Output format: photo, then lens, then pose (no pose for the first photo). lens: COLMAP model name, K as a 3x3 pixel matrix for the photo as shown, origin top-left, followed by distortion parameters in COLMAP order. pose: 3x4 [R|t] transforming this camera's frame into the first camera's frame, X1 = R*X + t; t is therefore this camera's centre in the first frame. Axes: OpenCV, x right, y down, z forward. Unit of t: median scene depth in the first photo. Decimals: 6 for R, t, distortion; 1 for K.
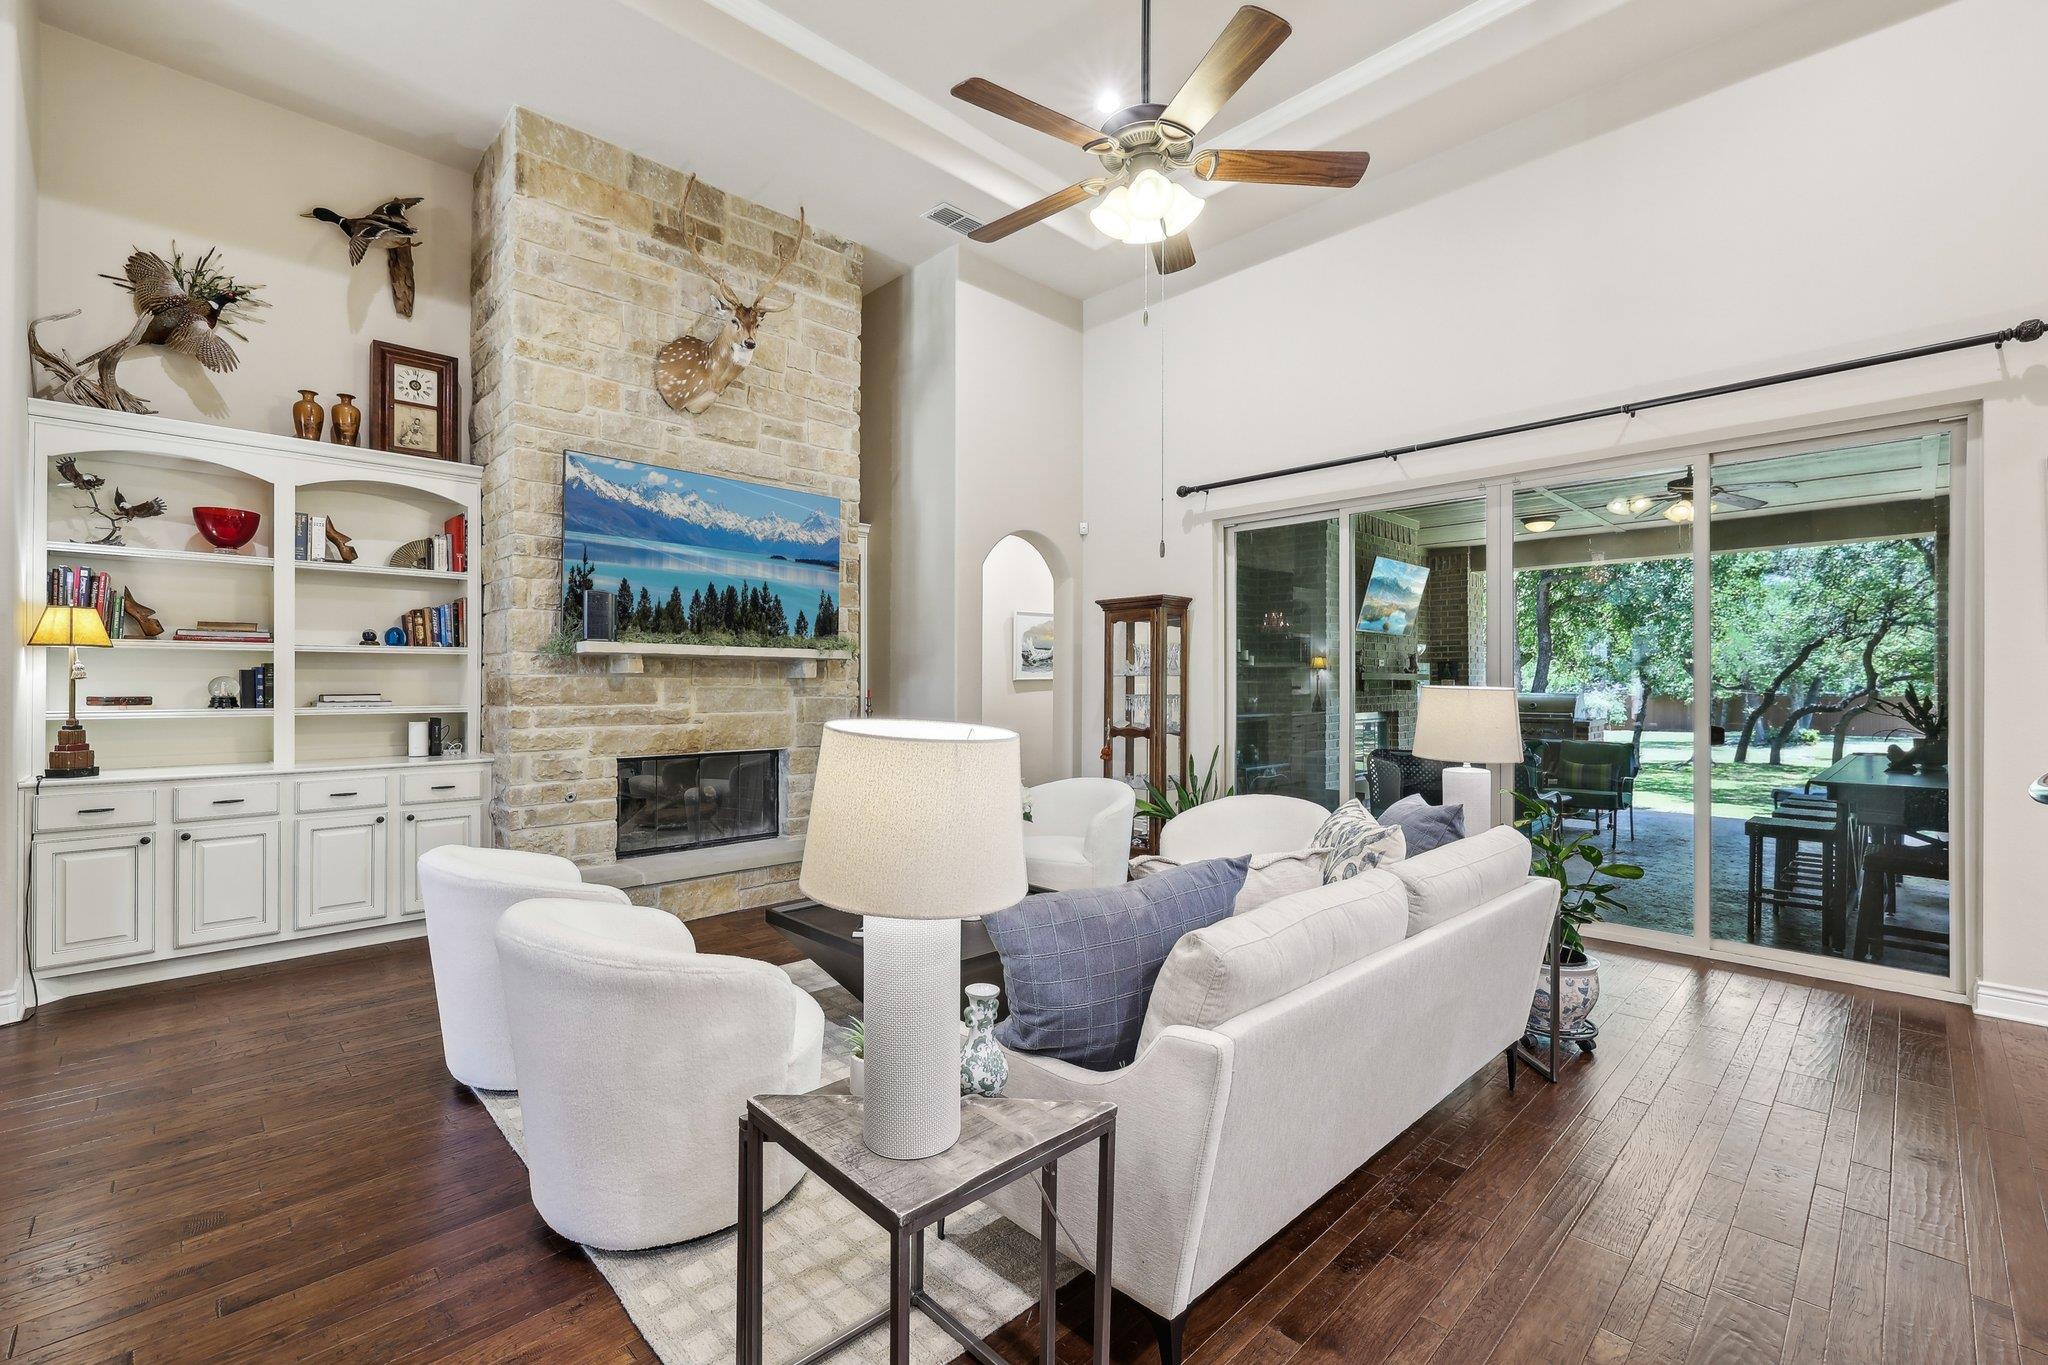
lens RADIAL K [[877.1, 0, 1016.6], [0, 877.1, 678.3], [0, 0, 1]] dist [-0.001595, 0.000865]
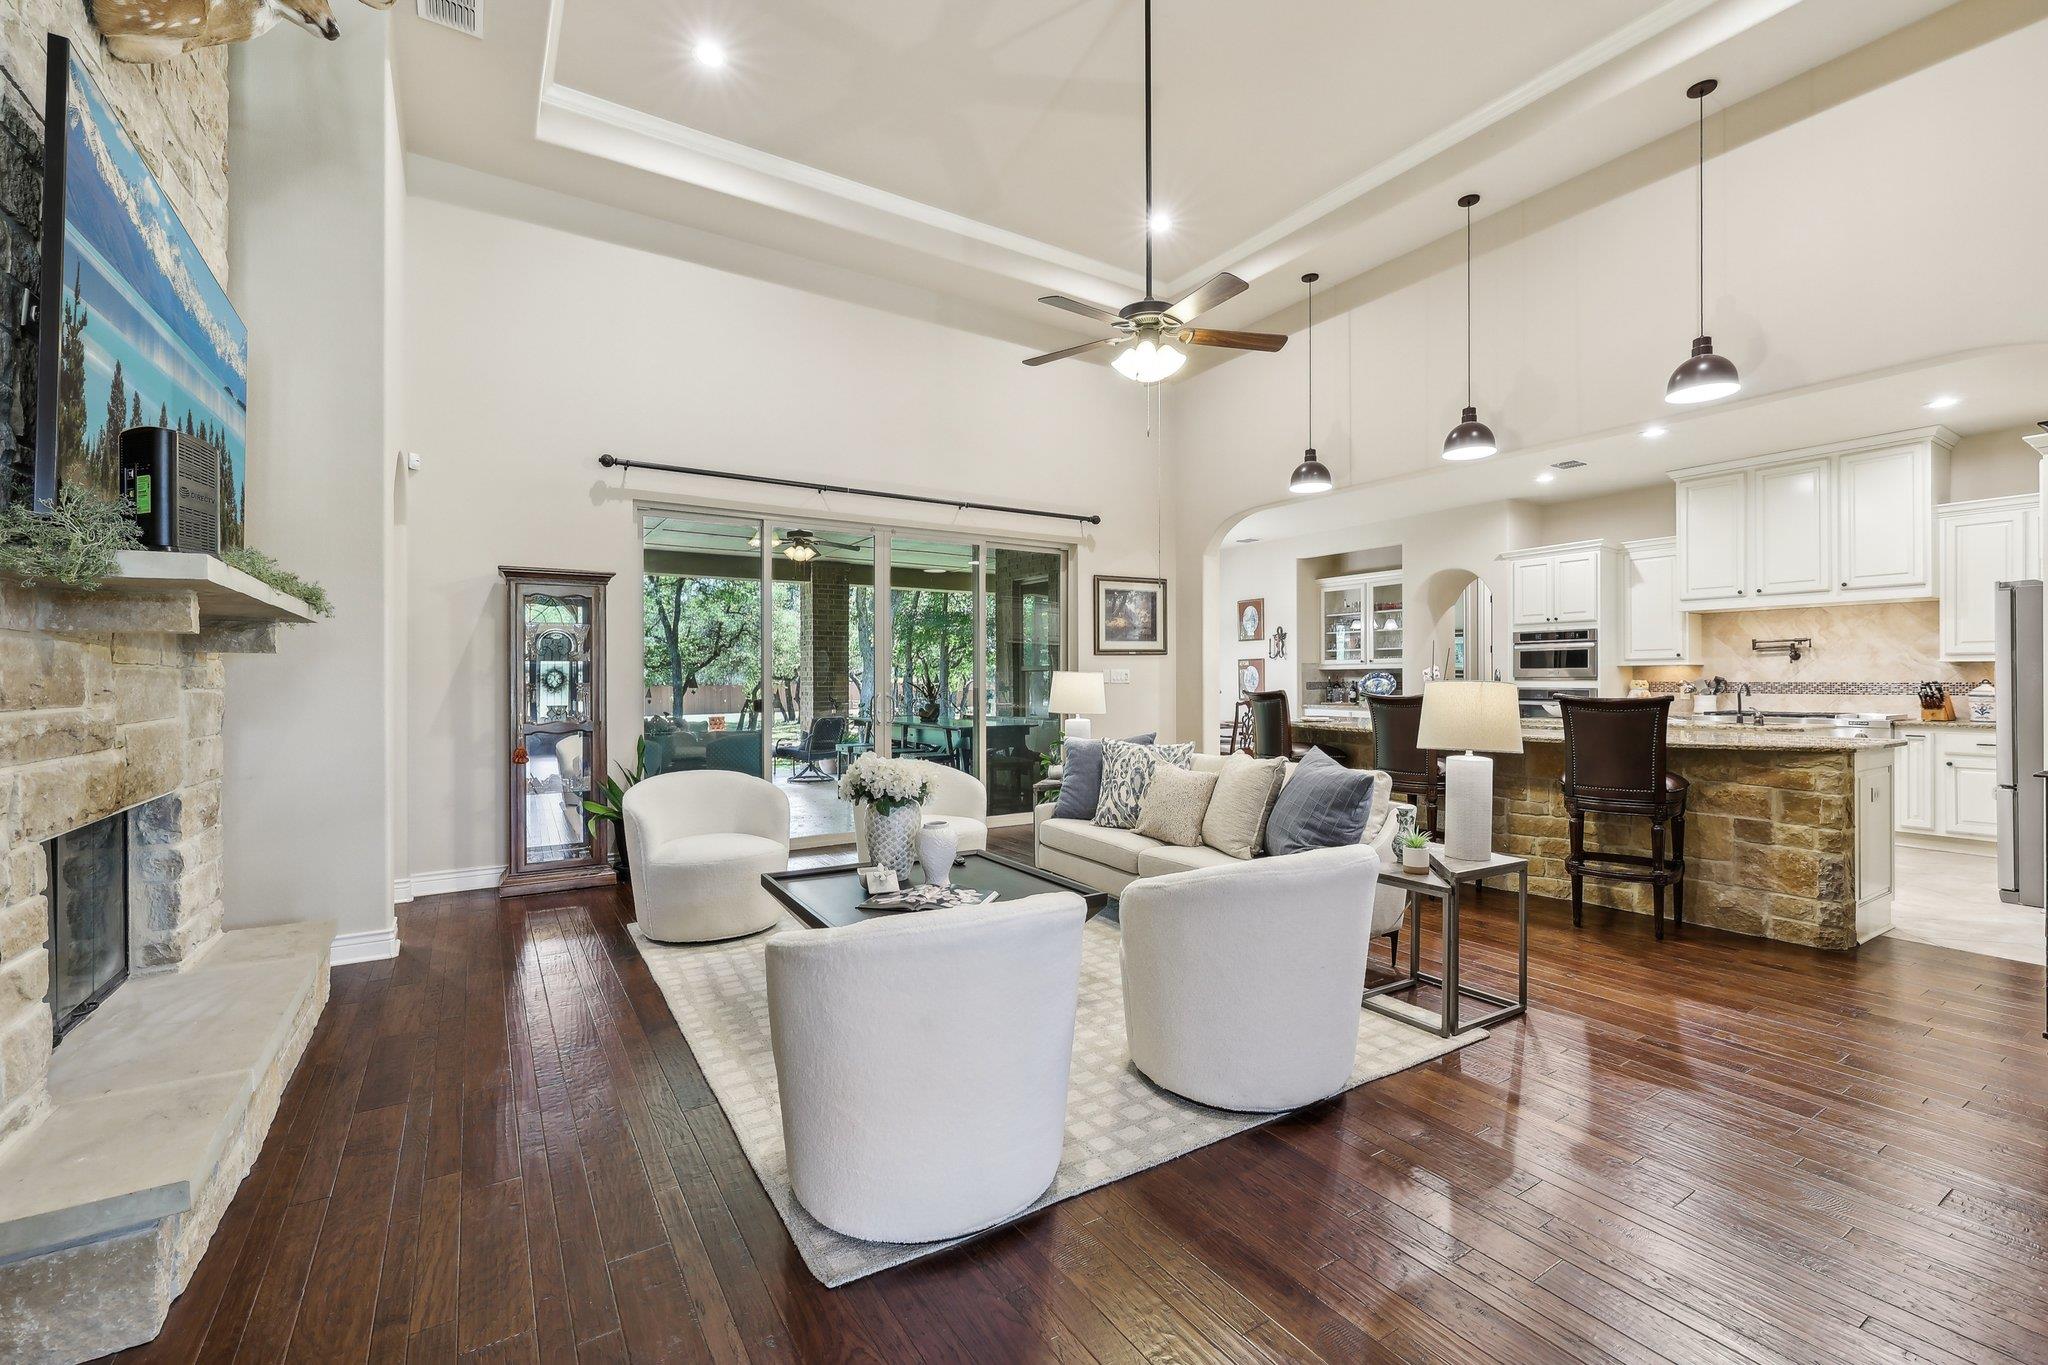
lens RADIAL K [[877.1, 0, 1016.6], [0, 877.1, 678.3], [0, 0, 1]] dist [-0.001595, 0.000865]
pose [[0.181867, -0.001819, 0.983321, -1.069364], [-0.002012, 0.999996, 0.002222, 0.015092], [-0.983321, -0.002383, 0.181862, 0.720374]]
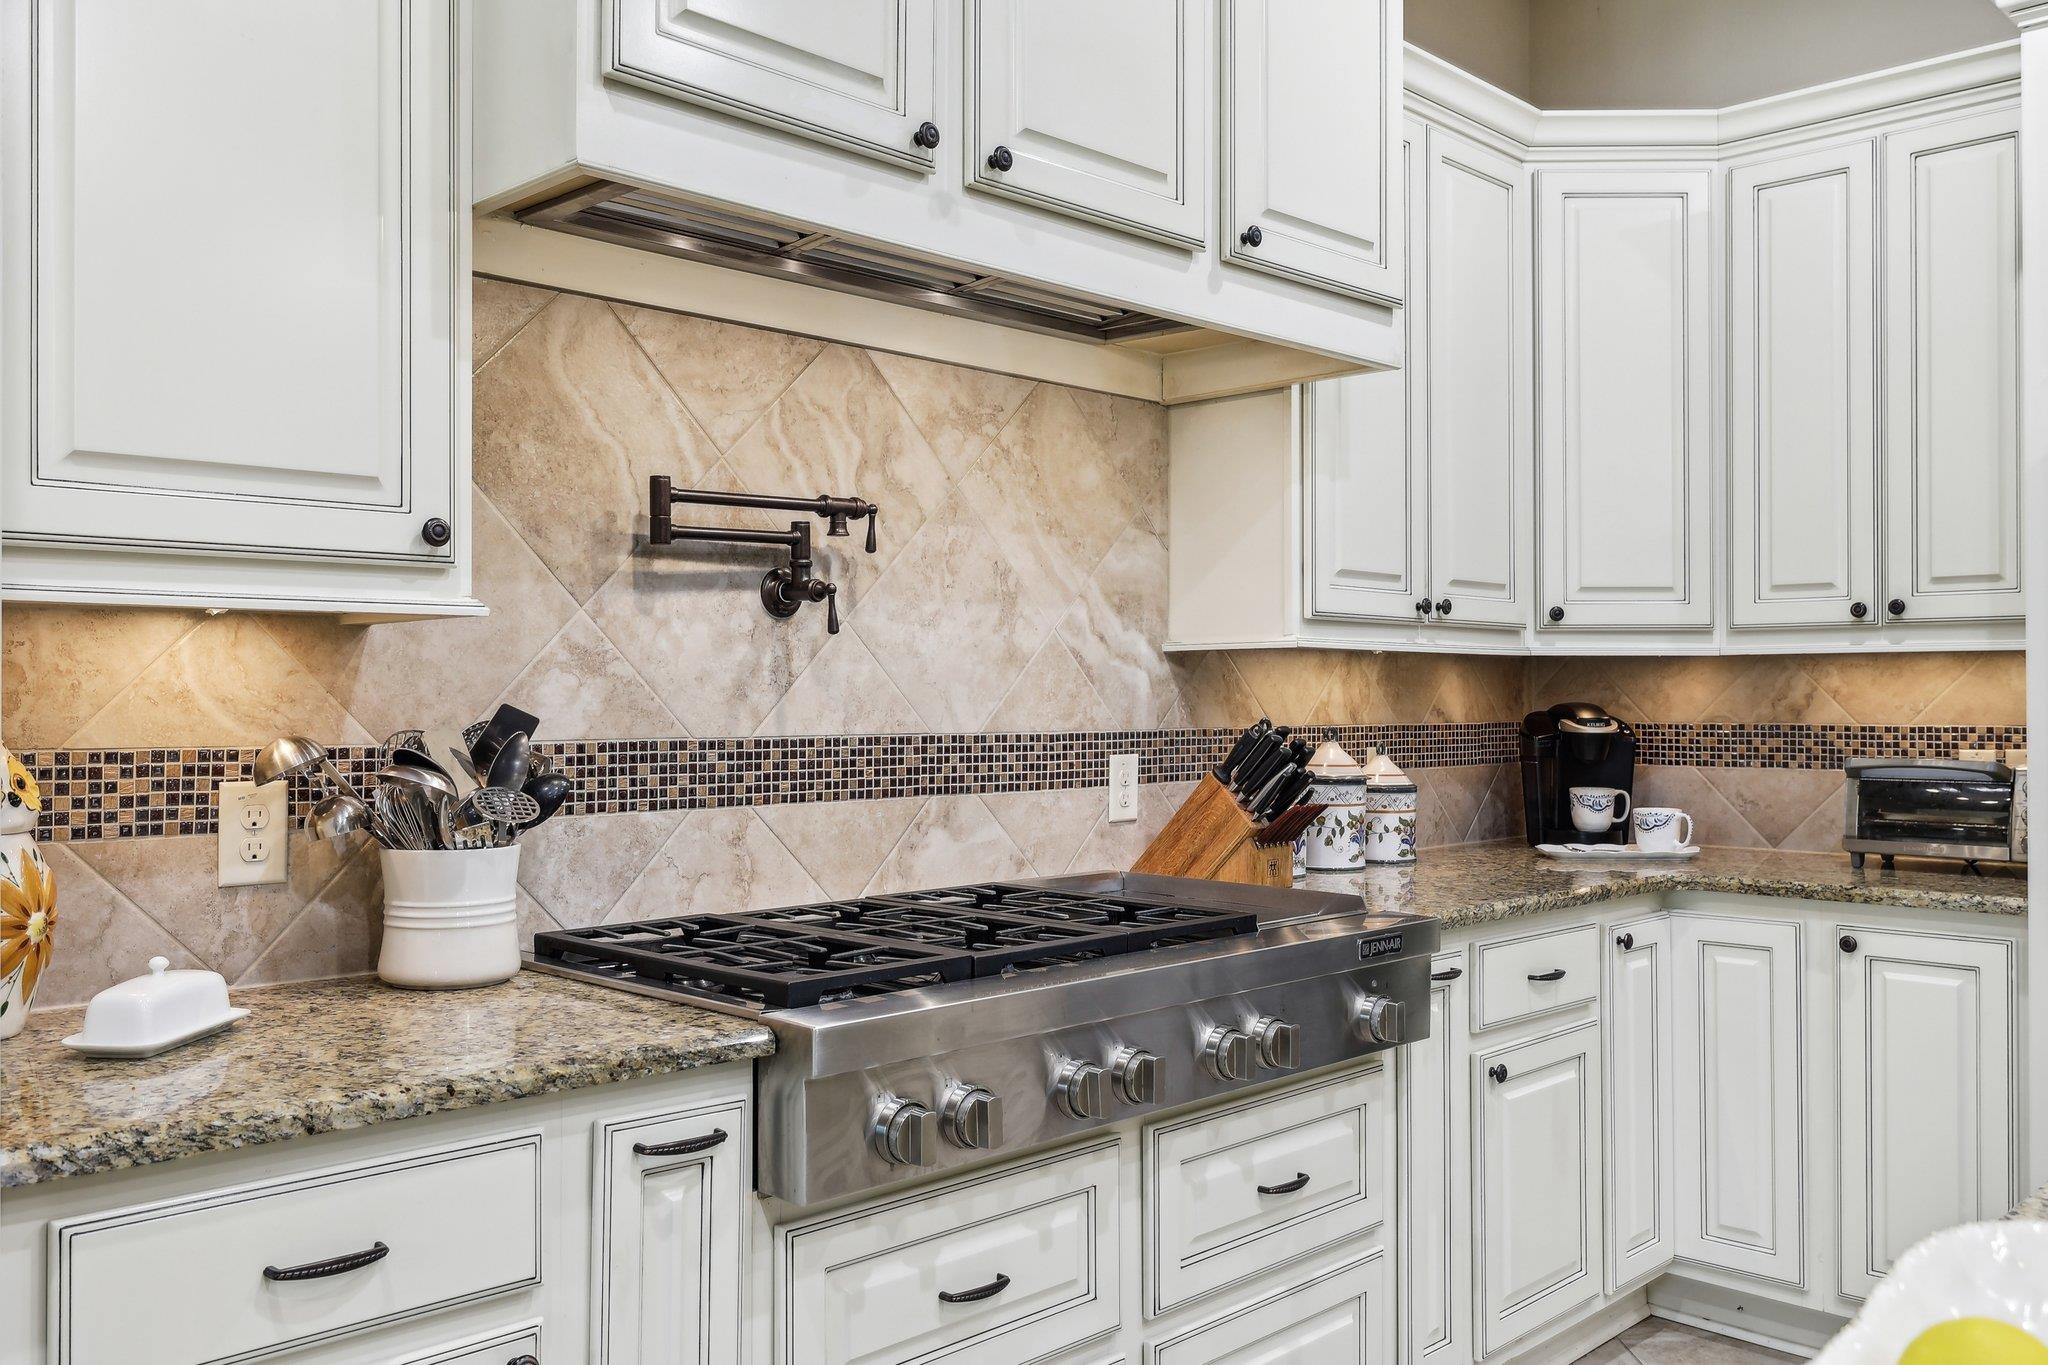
lens RADIAL K [[1698.4, 0, 1024.0], [0, 1698.4, 682.5], [0, 0, 1]] dist [-0.003538, -0.004495]
pose [[-0.999256, -0.005793, -0.038140, 1.236938], [-0.005362, 0.999921, -0.011398, 0.008915], [0.038203, -0.011185, -0.999207, 0.013866]]
